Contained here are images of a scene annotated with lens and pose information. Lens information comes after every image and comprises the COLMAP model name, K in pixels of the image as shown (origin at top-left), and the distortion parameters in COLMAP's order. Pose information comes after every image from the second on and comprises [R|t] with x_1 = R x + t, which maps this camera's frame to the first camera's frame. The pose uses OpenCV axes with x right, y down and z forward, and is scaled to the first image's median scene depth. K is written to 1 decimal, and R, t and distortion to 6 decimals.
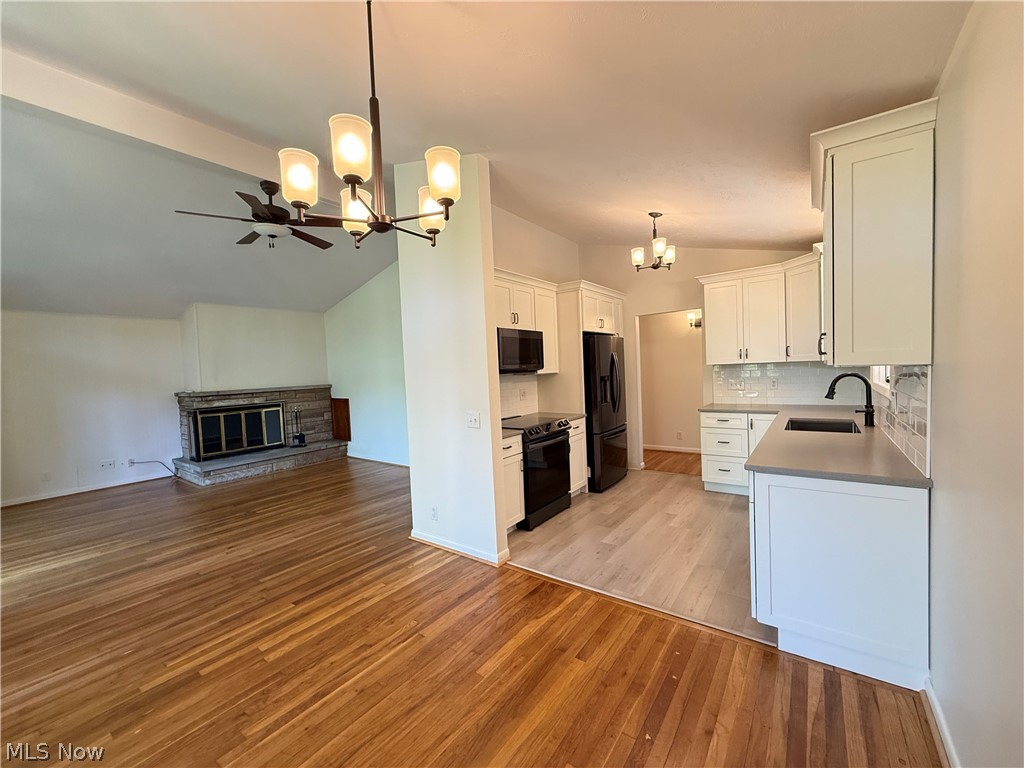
lens RADIAL K [[408.4, 0, 510.9], [0, 408.4, 385.1], [0, 0, 1]] dist [0.000797, -0.000022]
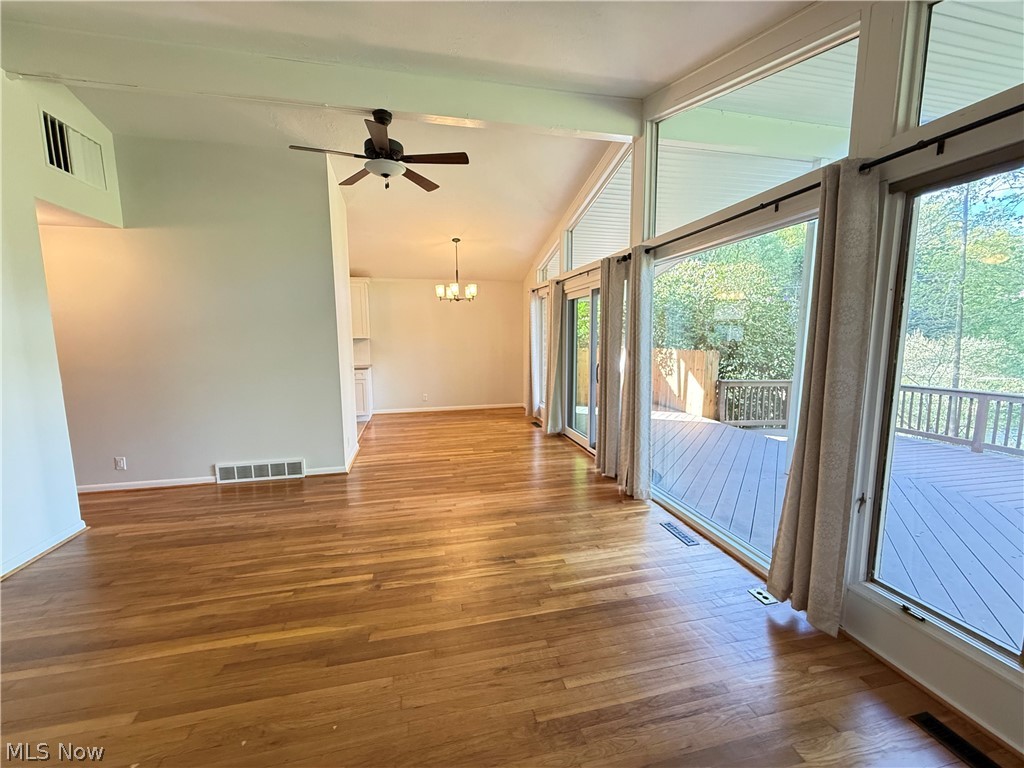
lens RADIAL K [[409.9, 0, 508.4], [0, 409.9, 386.3], [0, 0, 1]] dist [0.000226, -0.000036]
pose [[-0.757935, -0.038068, 0.651218, -1.320971], [0.063600, 0.989227, 0.131849, -0.007461], [-0.649222, 0.141350, -0.747349, 1.489884]]
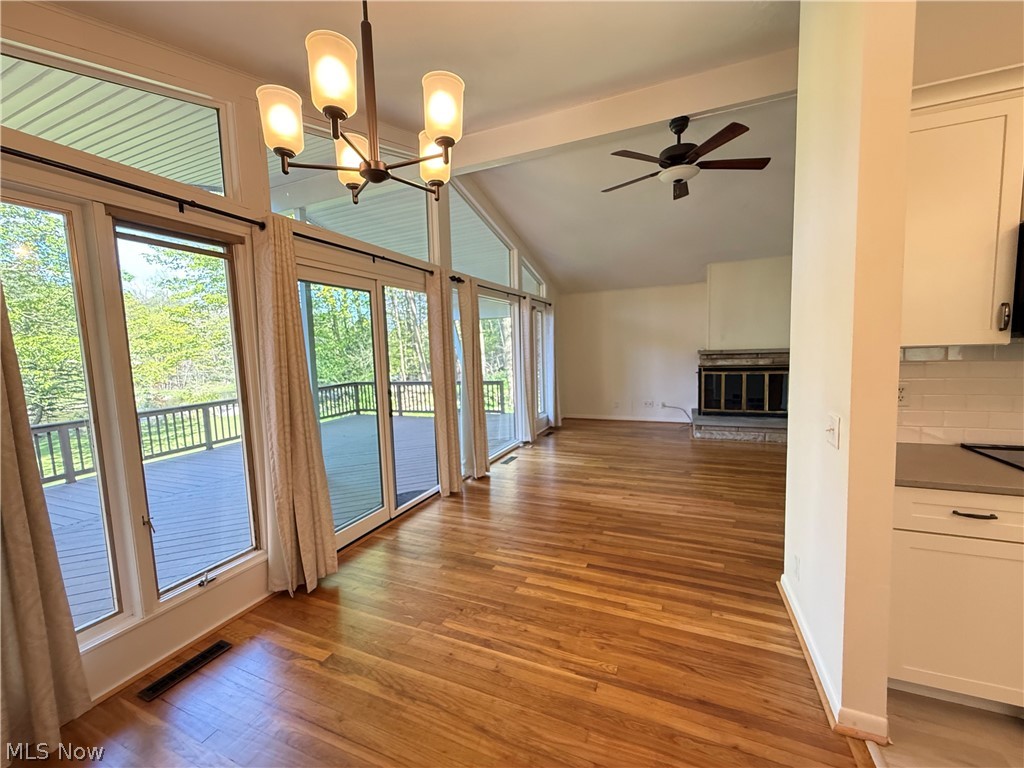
lens RADIAL K [[409.9, 0, 508.4], [0, 409.9, 386.3], [0, 0, 1]] dist [0.000226, -0.000036]
pose [[0.233652, 0.123563, -0.964437, 0.243844], [-0.017235, 0.992263, 0.122953, -0.019470], [0.972167, -0.012106, 0.233974, 0.399884]]
